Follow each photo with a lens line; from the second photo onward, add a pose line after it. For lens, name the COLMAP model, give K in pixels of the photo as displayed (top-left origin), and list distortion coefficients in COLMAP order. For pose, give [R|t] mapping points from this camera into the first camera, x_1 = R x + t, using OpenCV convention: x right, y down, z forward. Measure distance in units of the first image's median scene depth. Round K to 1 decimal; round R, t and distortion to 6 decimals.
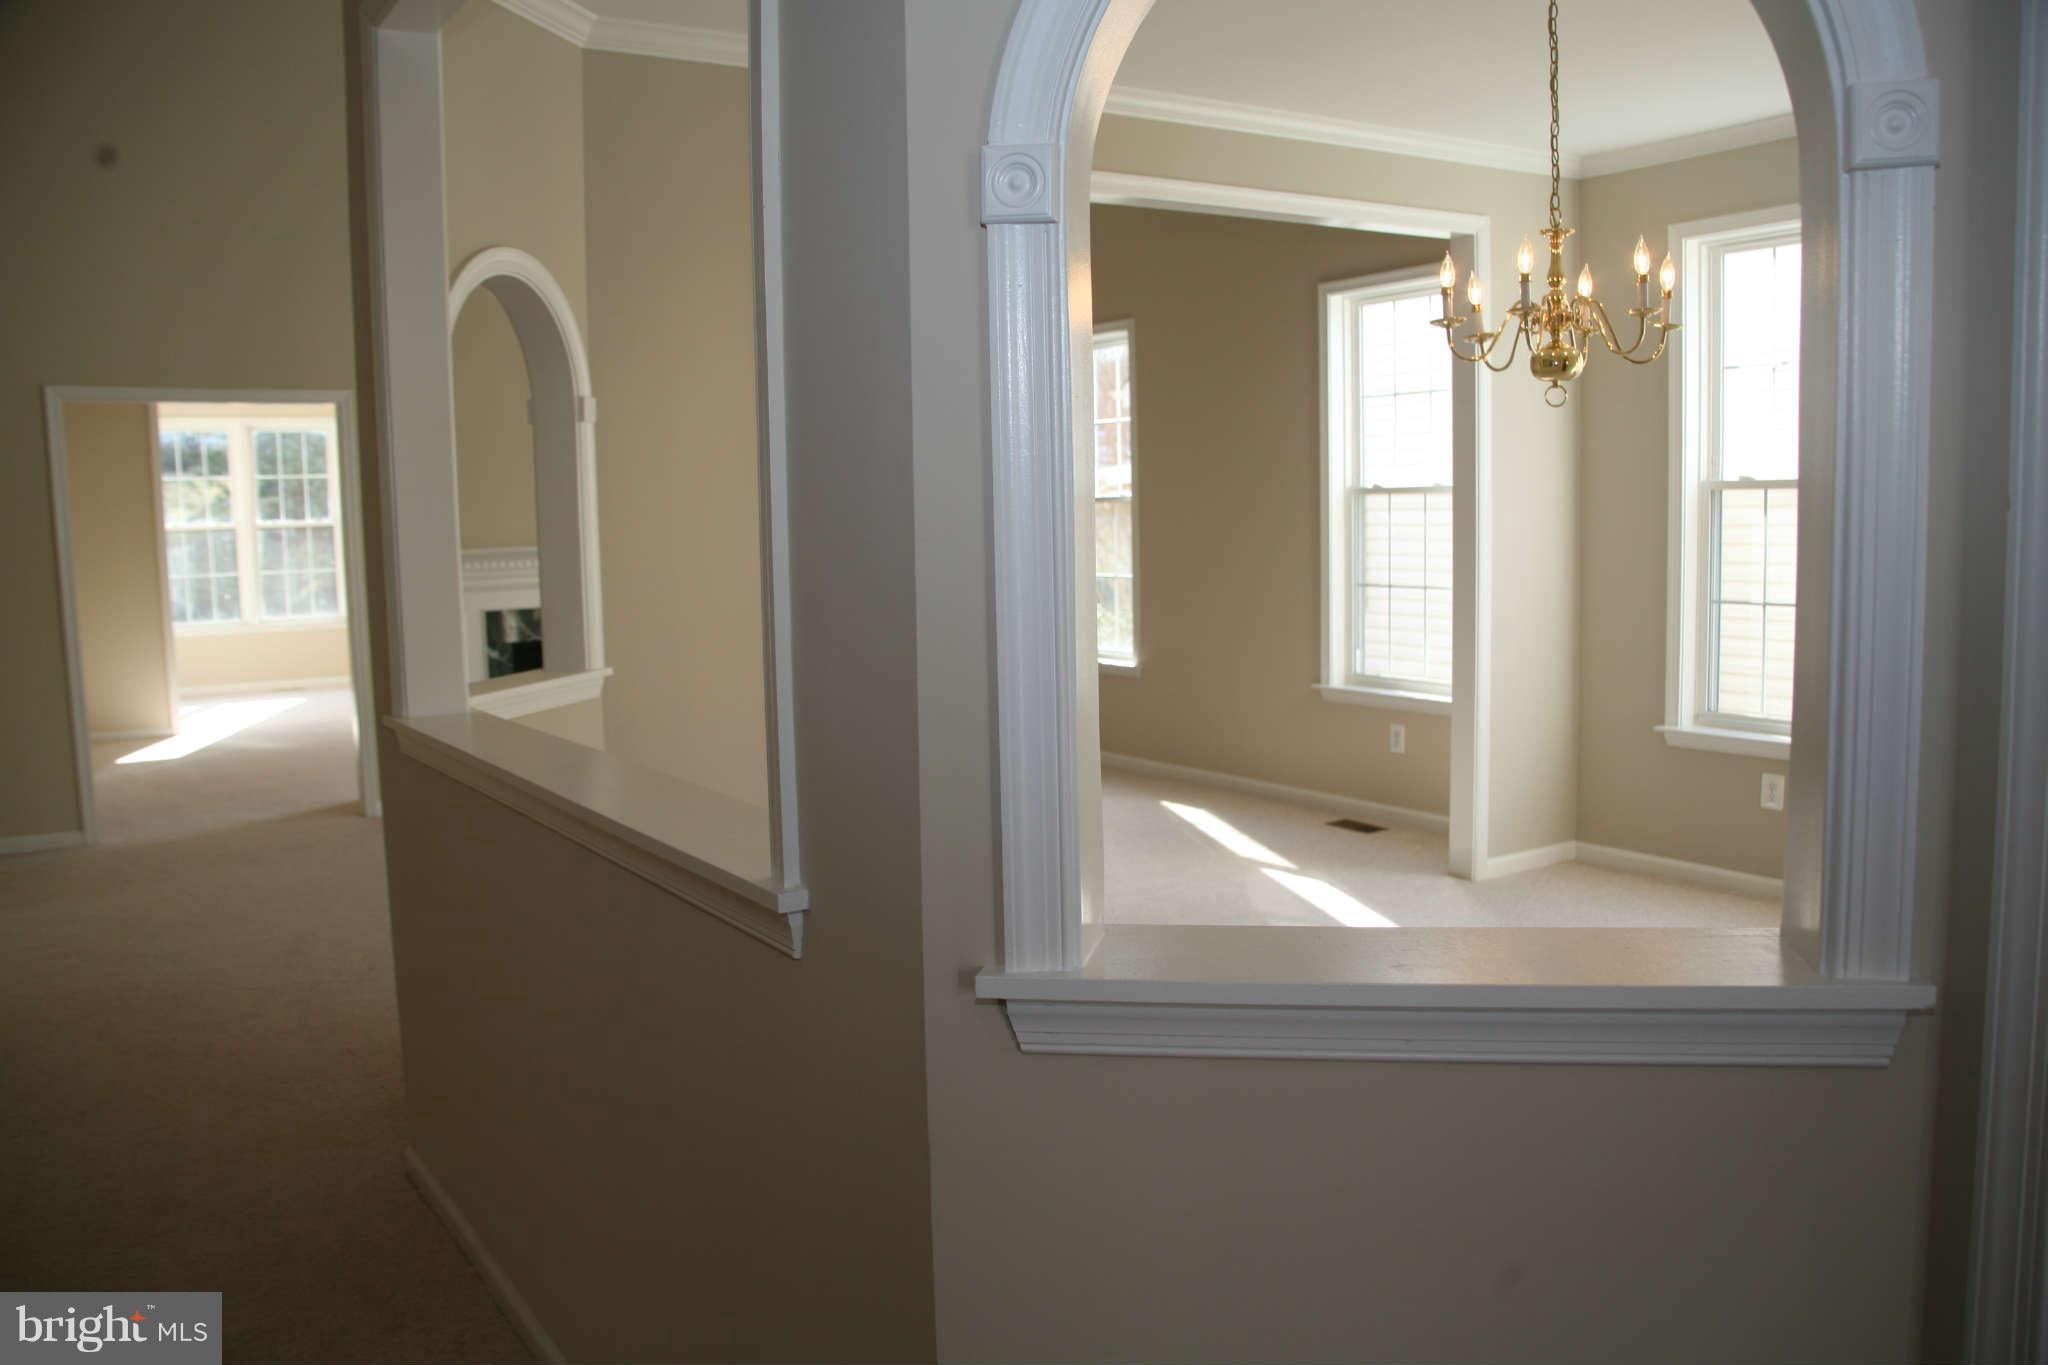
lens RADIAL K [[1689.0, 0, 1018.8], [0, 1689.0, 709.9], [0, 0, 1]] dist [-0.165905, 0.146725]
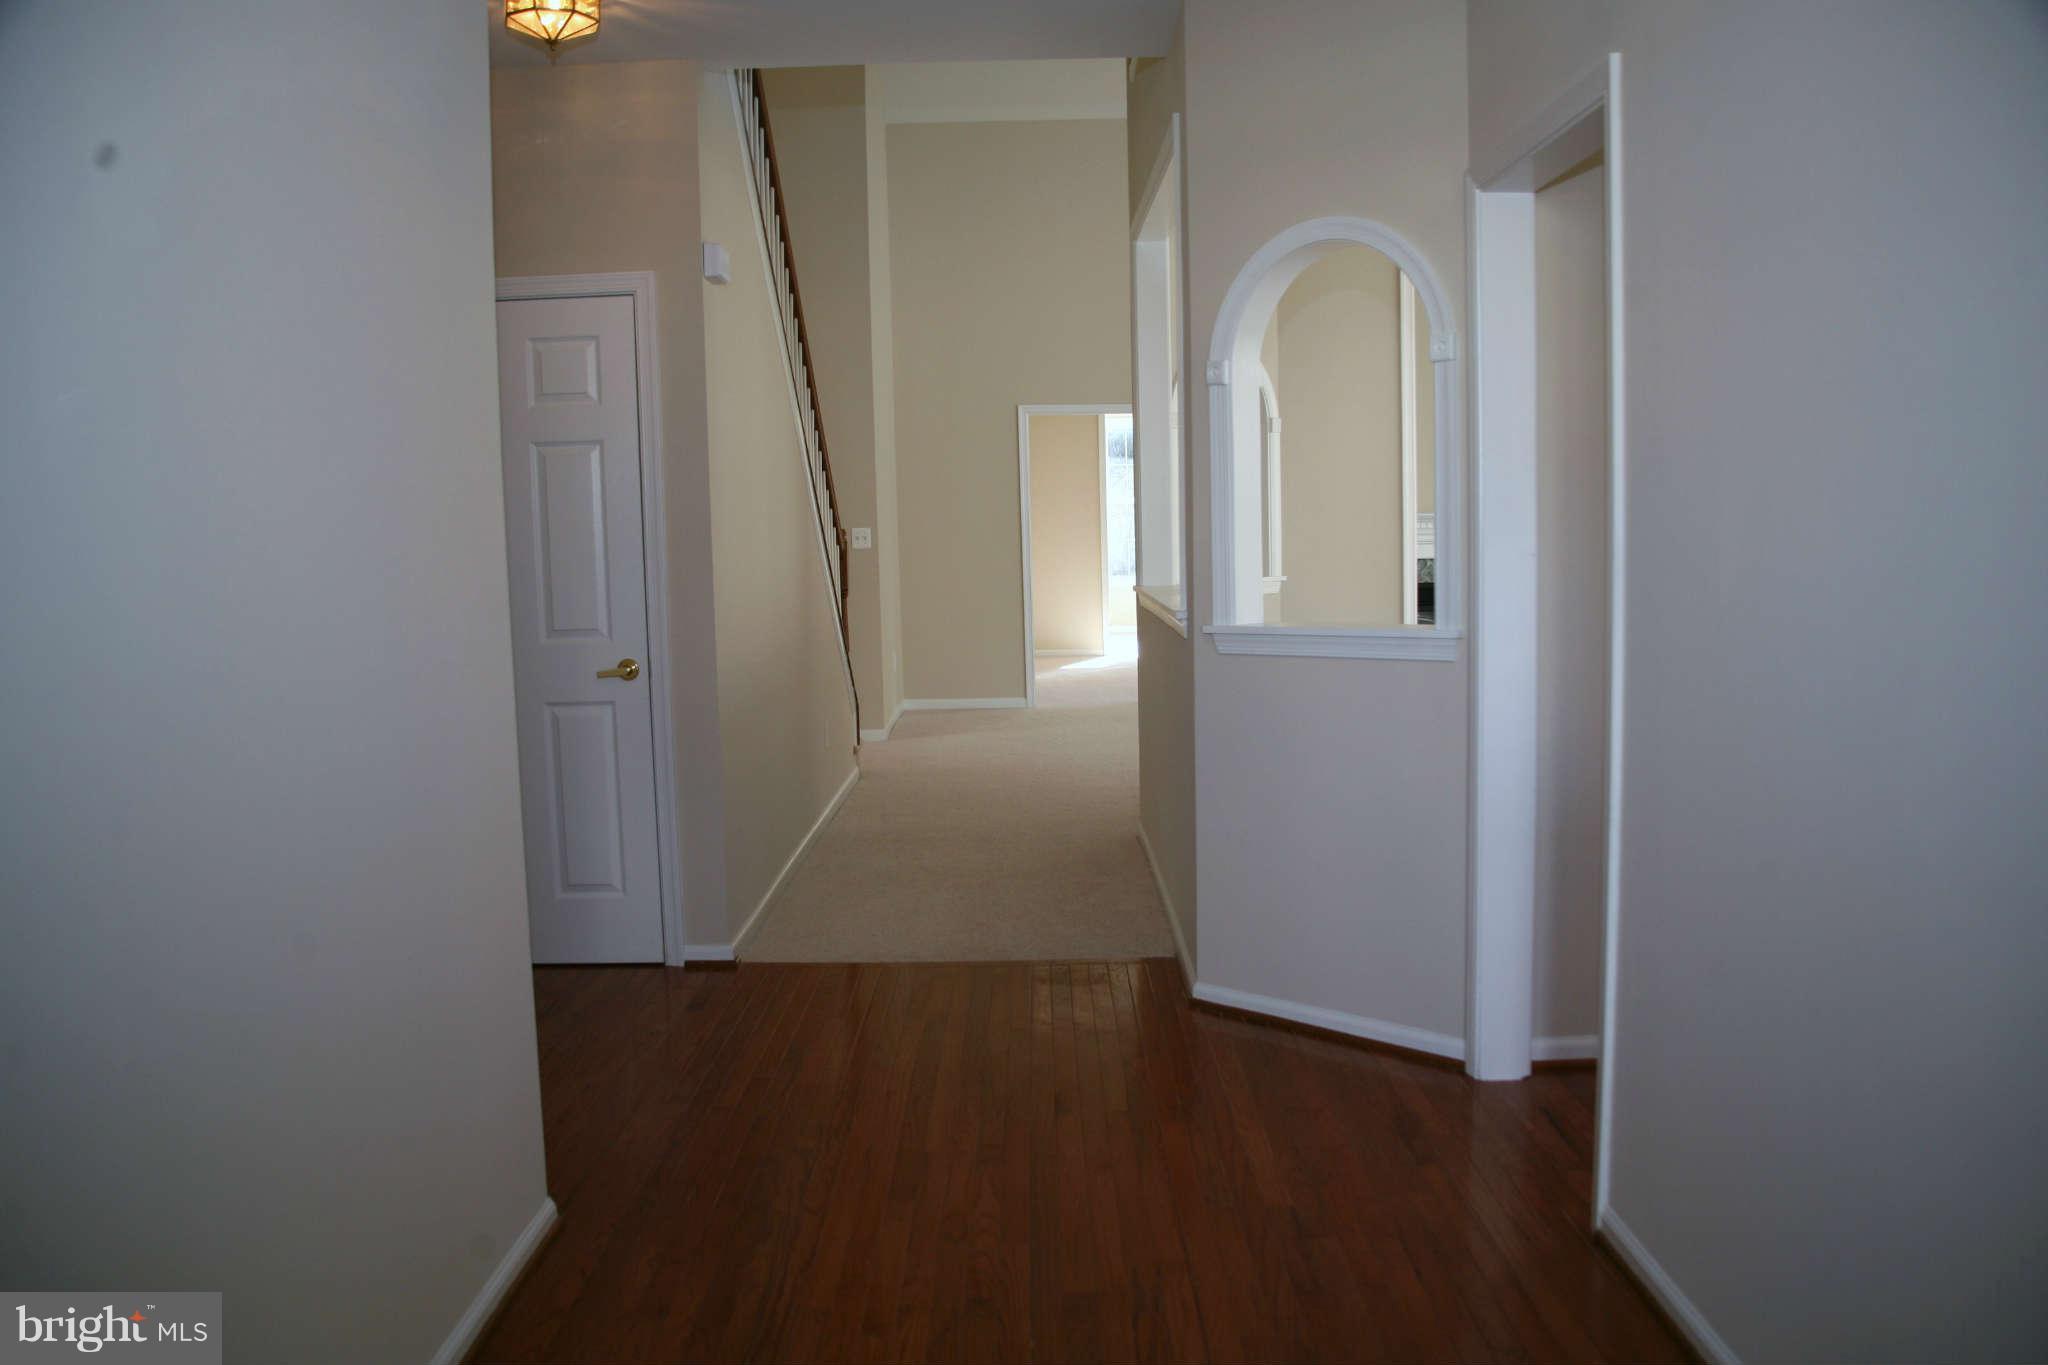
lens RADIAL K [[1689.0, 0, 1018.8], [0, 1689.0, 709.9], [0, 0, 1]] dist [-0.165905, 0.146725]
pose [[0.846647, 0.061279, -0.528615, 0.440033], [-0.057002, 0.998076, 0.024405, 0.084428], [0.529093, 0.009469, 0.848511, -0.595823]]
